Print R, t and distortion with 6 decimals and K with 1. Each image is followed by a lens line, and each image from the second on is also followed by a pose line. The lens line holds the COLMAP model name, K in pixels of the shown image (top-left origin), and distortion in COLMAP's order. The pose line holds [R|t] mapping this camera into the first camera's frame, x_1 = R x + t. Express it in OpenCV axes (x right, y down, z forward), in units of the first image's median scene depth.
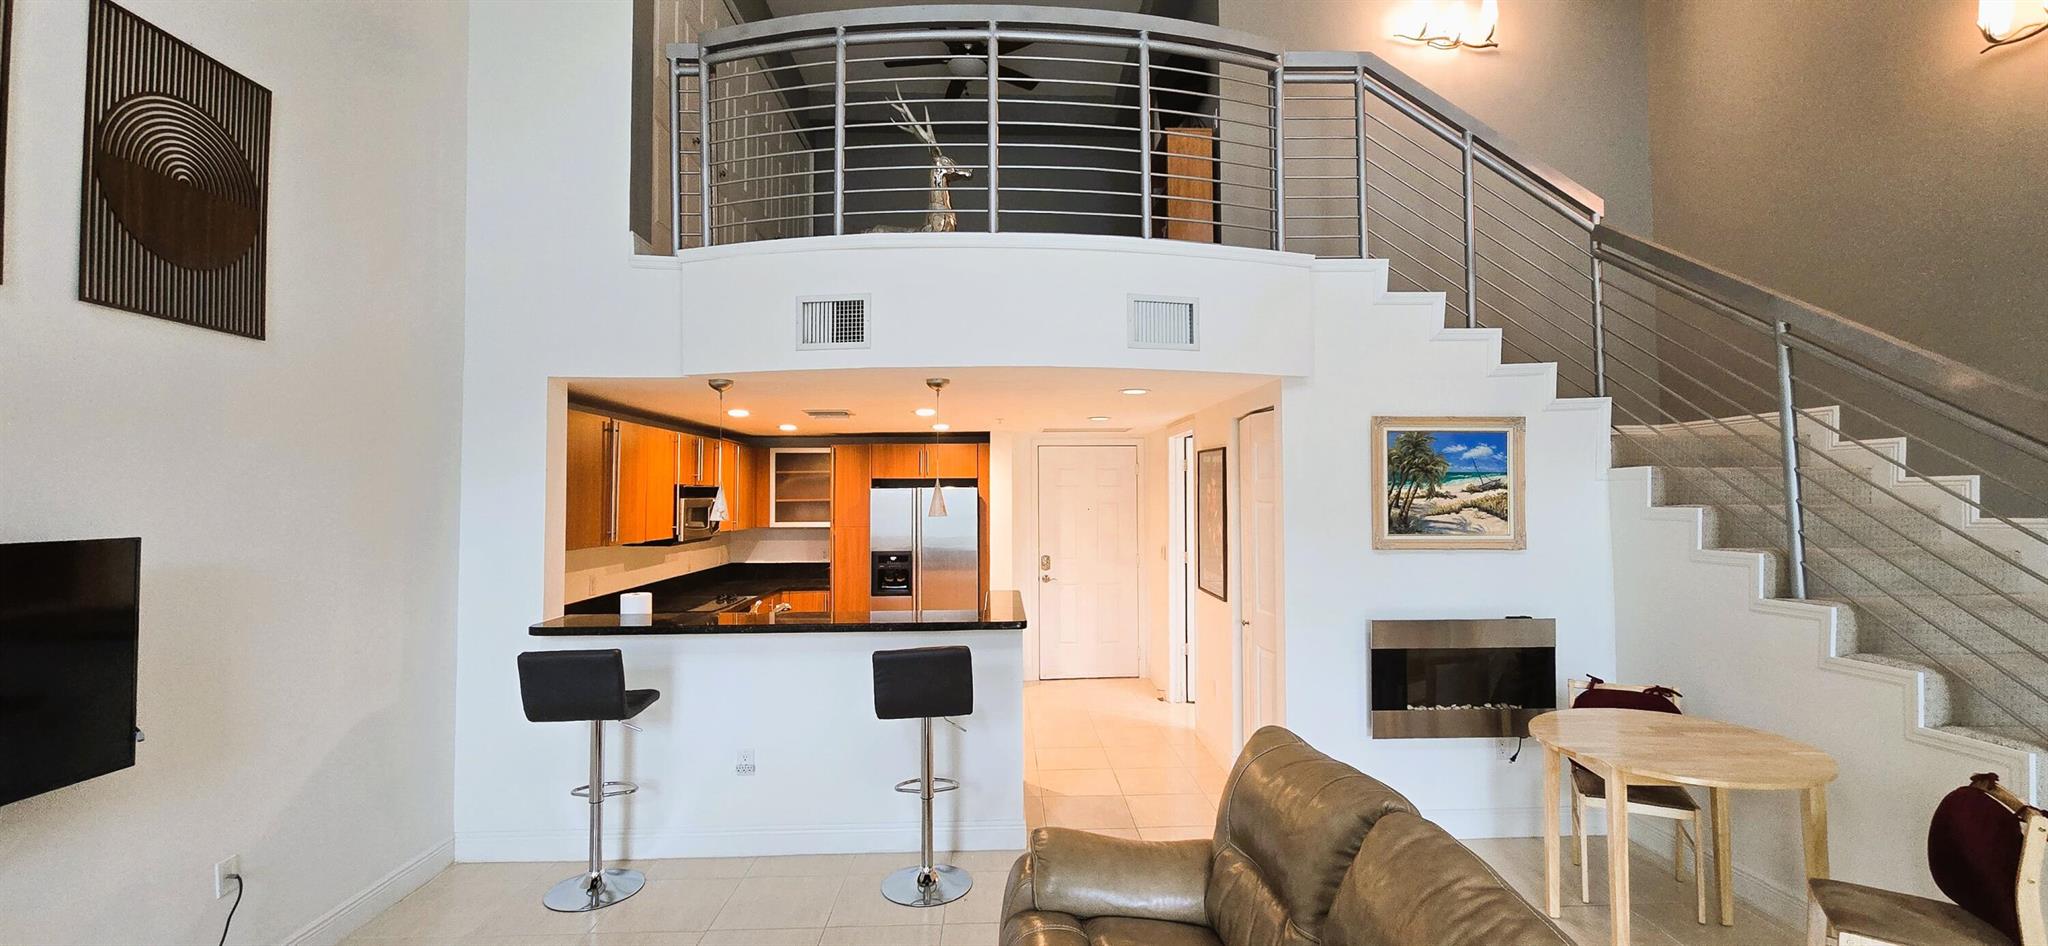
lens RADIAL K [[844.1, 0, 1003.2], [0, 844.1, 468.0], [0, 0, 1]] dist [-0.000612, -0.000186]
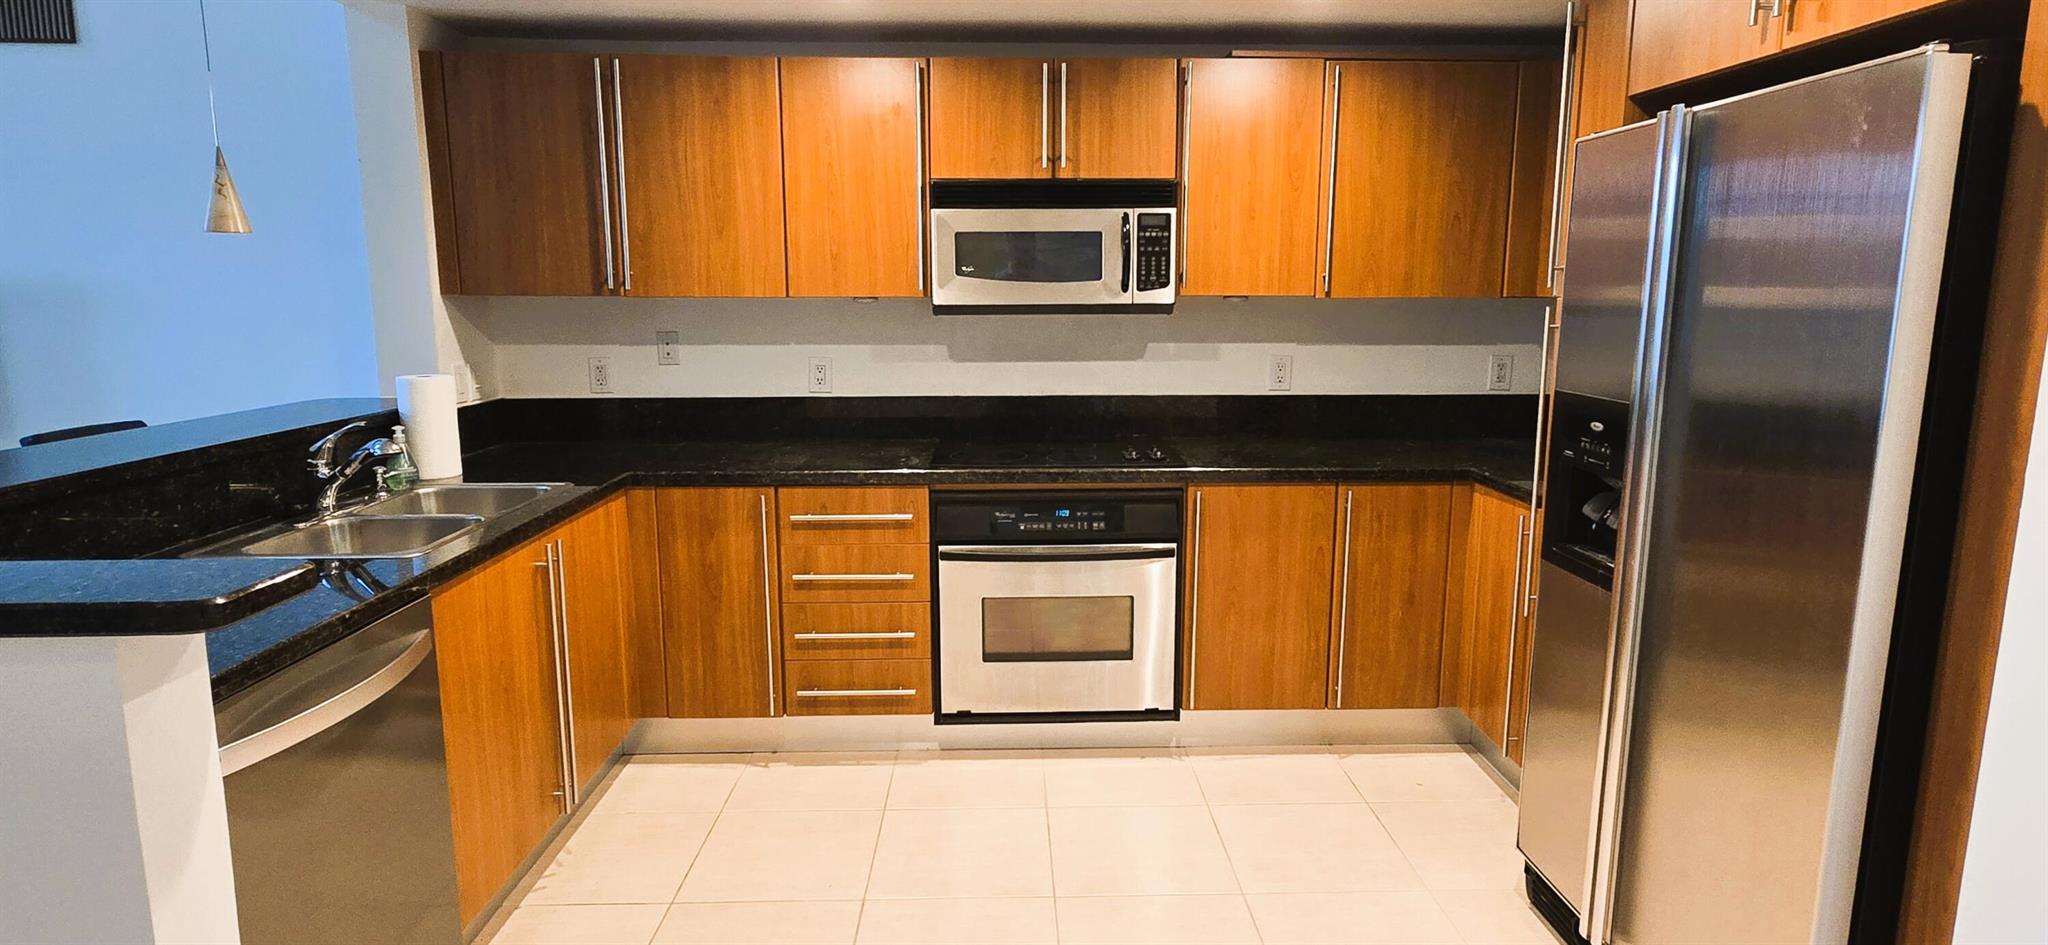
lens RADIAL K [[1108.9, 0, 1021.9], [0, 1108.9, 459.7], [0, 0, 1]] dist [-0.003791, -0.002196]
pose [[0.023338, 0.163059, -0.986340, 0.324597], [0.033549, 0.985926, 0.163784, 0.104196], [0.999165, -0.036913, 0.017539, 1.483259]]
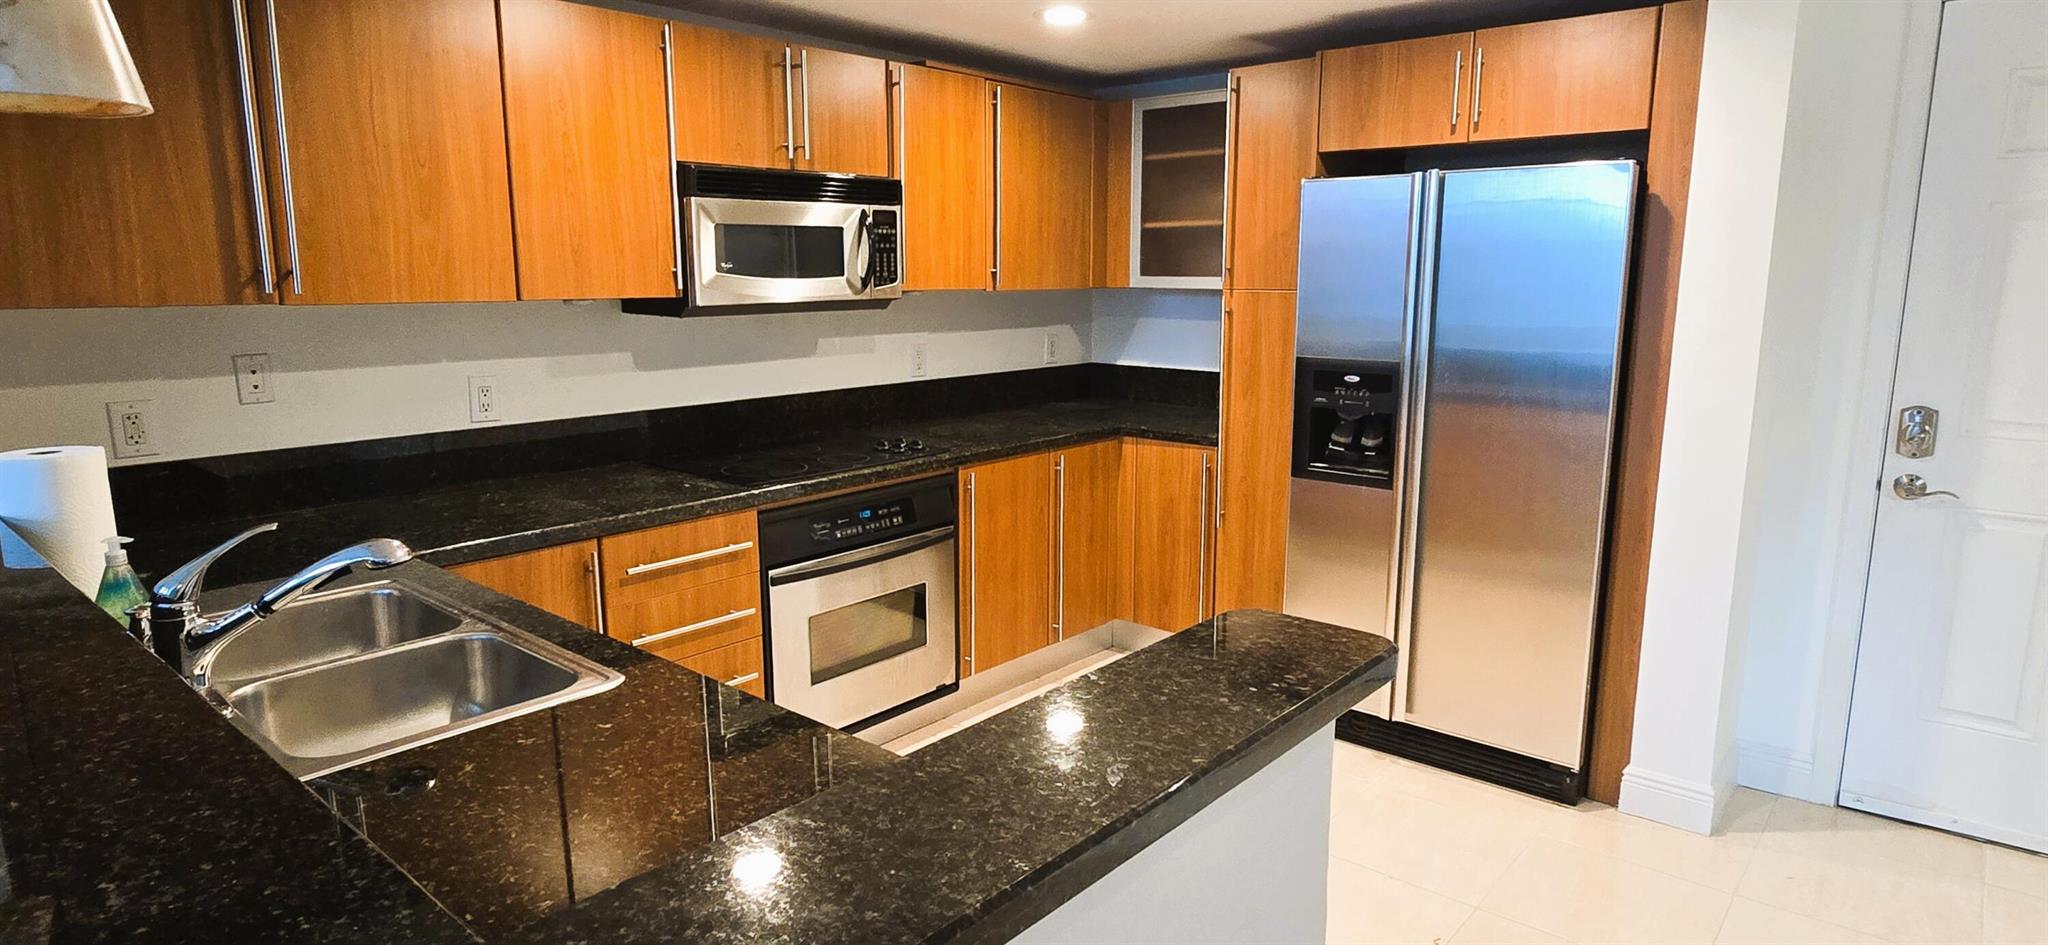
lens RADIAL K [[1108.9, 0, 1021.9], [0, 1108.9, 459.7], [0, 0, 1]] dist [-0.003791, -0.002196]
pose [[0.753862, 0.118415, -0.646274, 0.123326], [0.017473, 0.979664, 0.199884, 0.080028], [0.656800, -0.161977, 0.736462, 1.006759]]
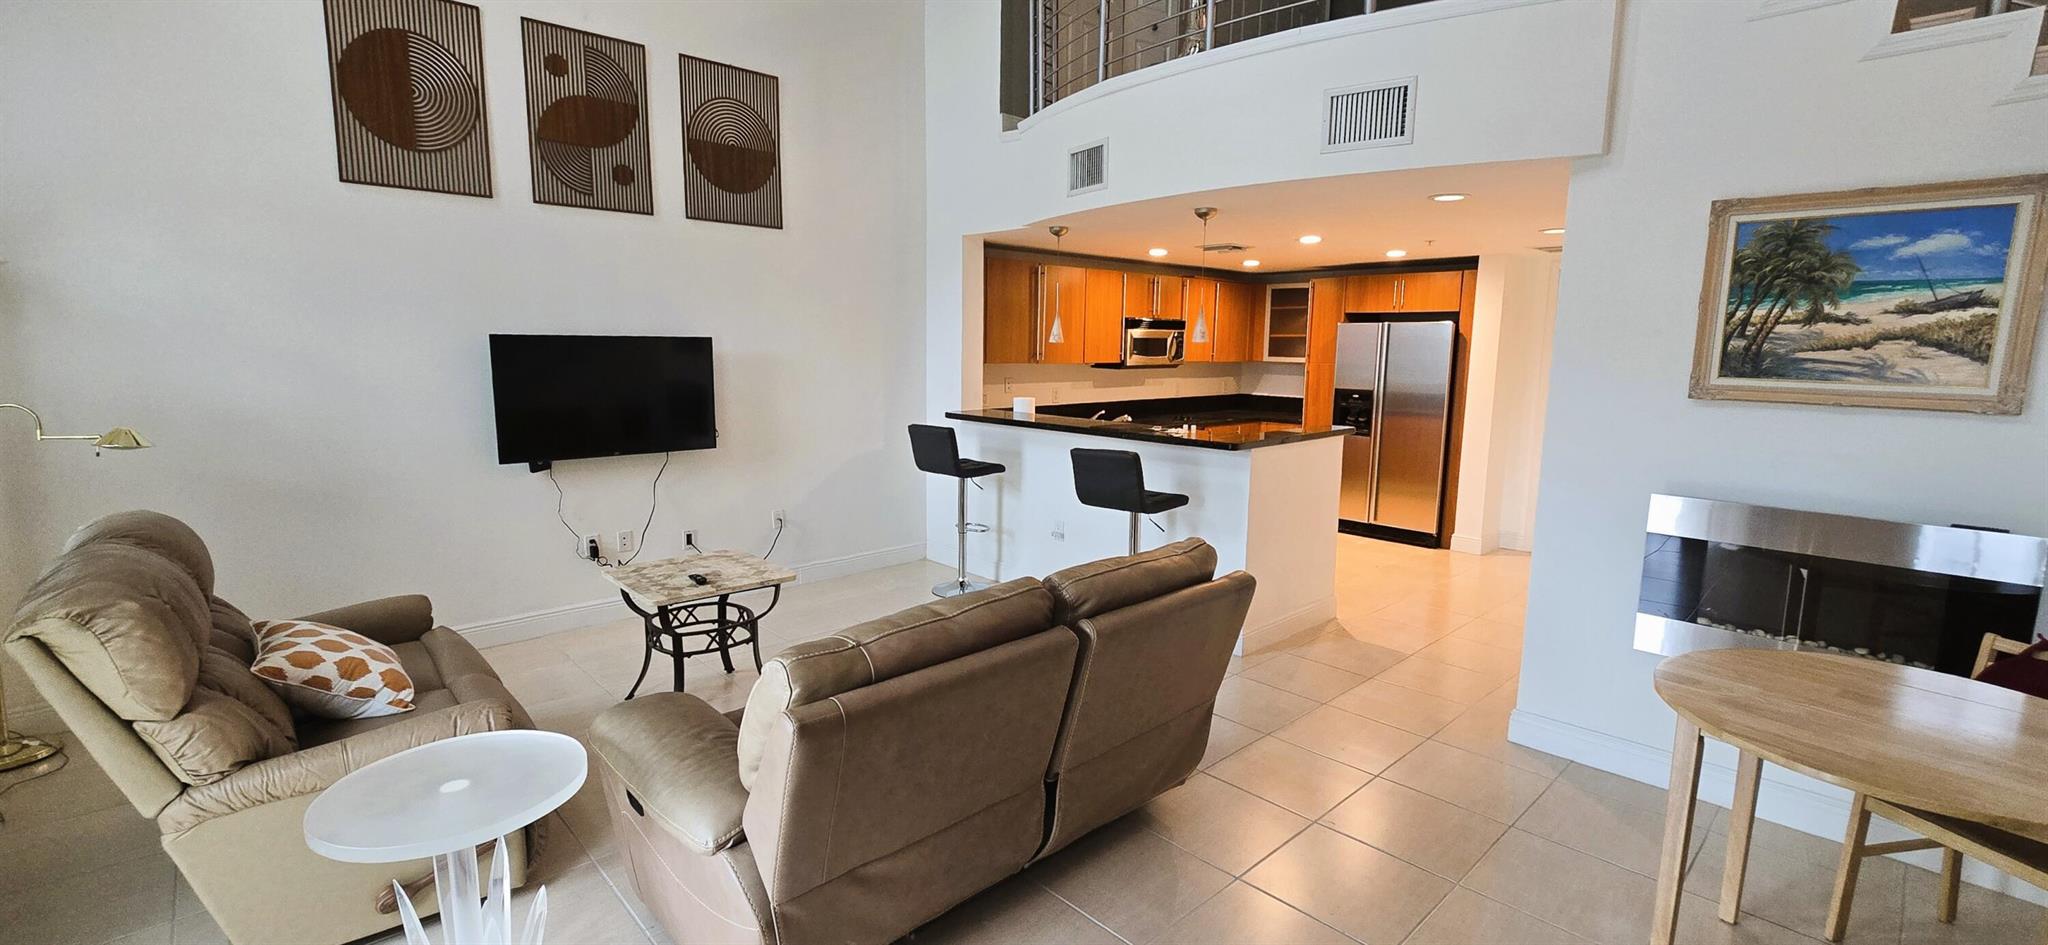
lens RADIAL K [[844.1, 0, 1003.2], [0, 844.1, 467.5], [0, 0, 1]] dist [-0.000612, -0.000186]
pose [[0.660498, 0.125525, -0.740261, 0.588780], [0.009031, 0.984526, 0.175003, 0.025599], [0.750773, -0.122275, 0.649144, 0.104932]]
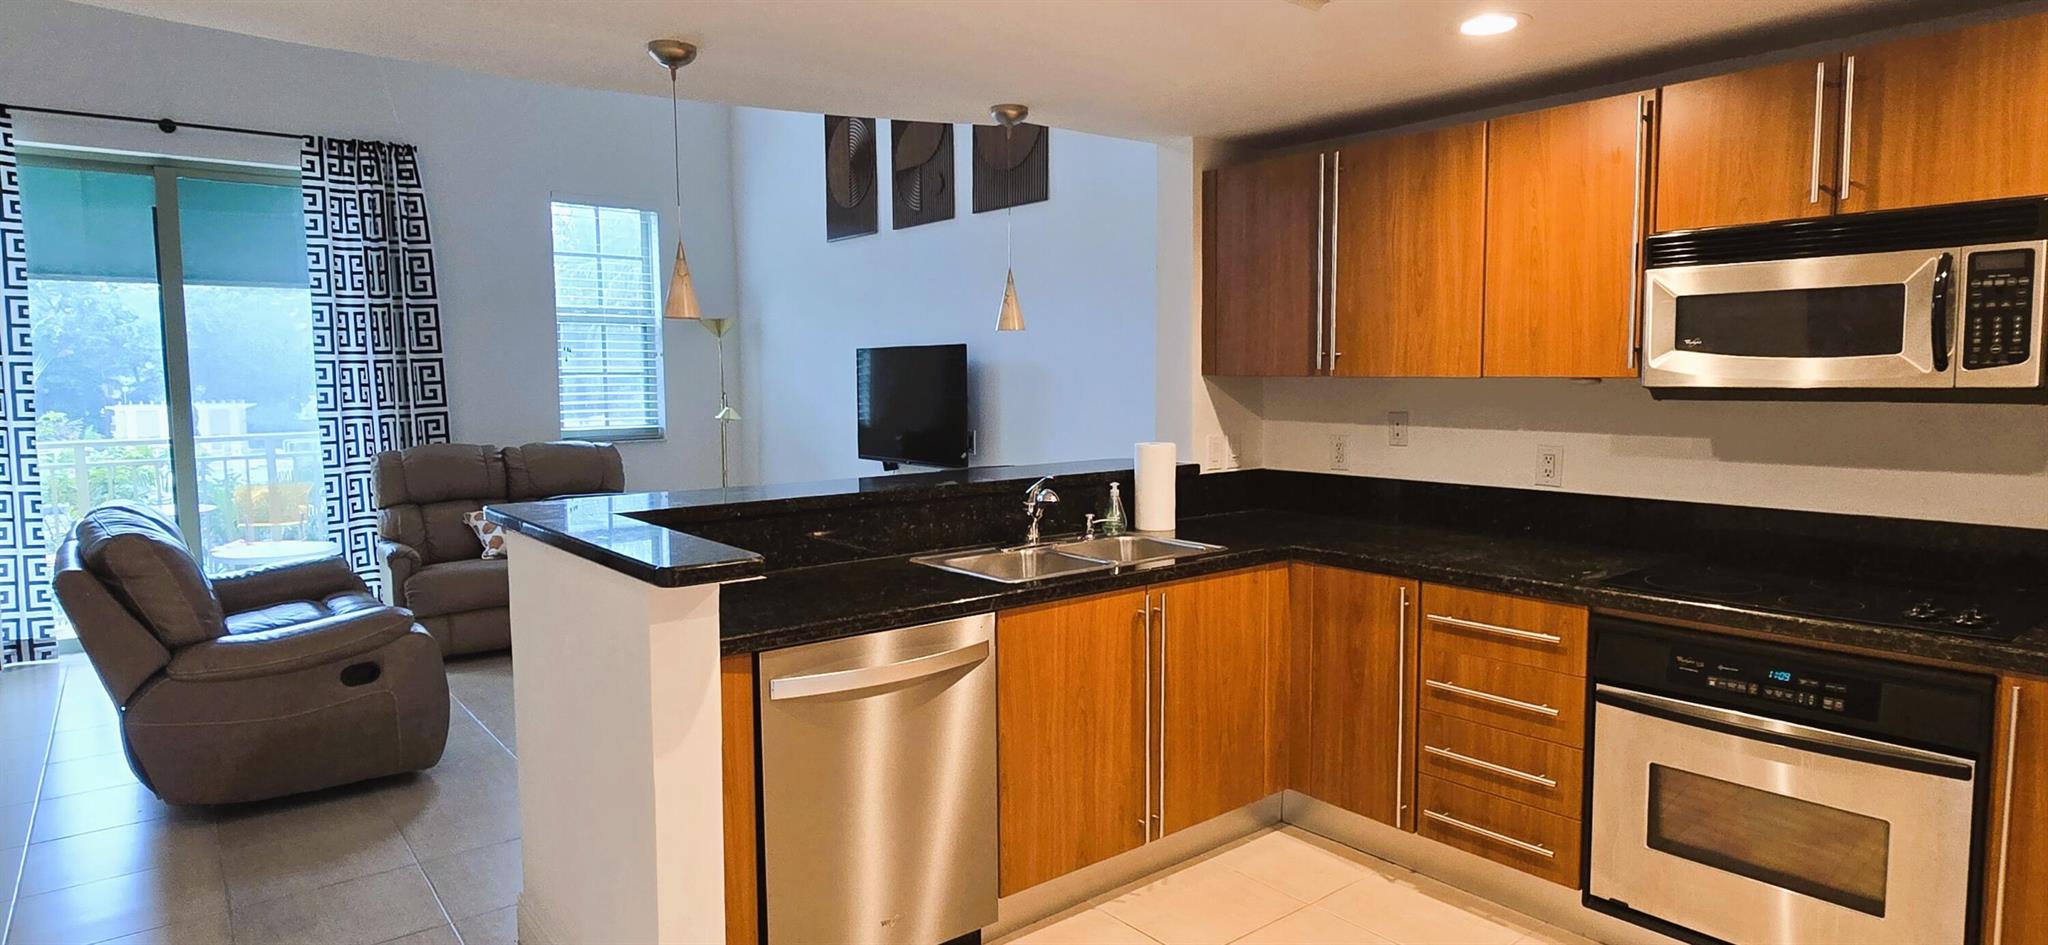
lens RADIAL K [[1108.9, 0, 1021.9], [0, 1108.9, 459.7], [0, 0, 1]] dist [-0.003791, -0.002196]
pose [[-0.784898, 0.061550, -0.616560, 0.192686], [0.033964, 0.997832, 0.056375, 0.117300], [0.618693, 0.023307, -0.785287, 1.739534]]
